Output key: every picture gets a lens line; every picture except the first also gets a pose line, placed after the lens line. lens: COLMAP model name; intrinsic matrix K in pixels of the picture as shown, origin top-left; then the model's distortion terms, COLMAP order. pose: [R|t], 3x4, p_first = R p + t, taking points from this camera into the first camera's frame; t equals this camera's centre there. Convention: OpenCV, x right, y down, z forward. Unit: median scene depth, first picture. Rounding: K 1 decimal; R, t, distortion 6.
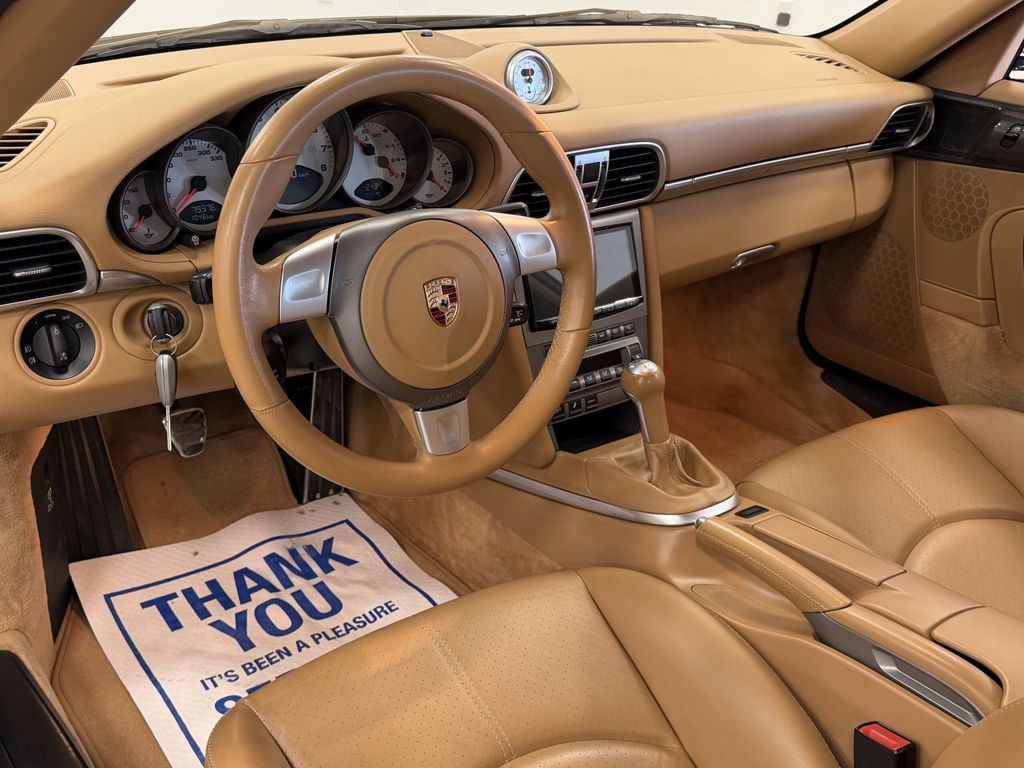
lens RADIAL K [[1114.3, 0, 503.9], [0, 1114.3, 382.0], [0, 0, 1]] dist [0.046583, 0.000000]
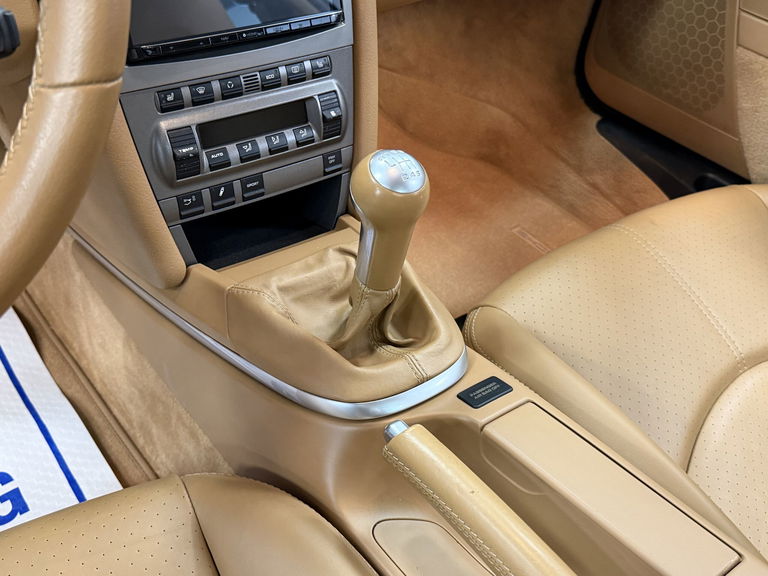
lens RADIAL K [[797.2, 0, 387.8], [0, 797.2, 294.7], [0, 0, 1]] dist [0.035261, 0.000000]
pose [[0.997314, 0.034885, 0.064407, 0.100831], [-0.050426, 0.964756, 0.258269, -0.033725], [-0.053127, -0.260823, 0.963924, 0.433470]]
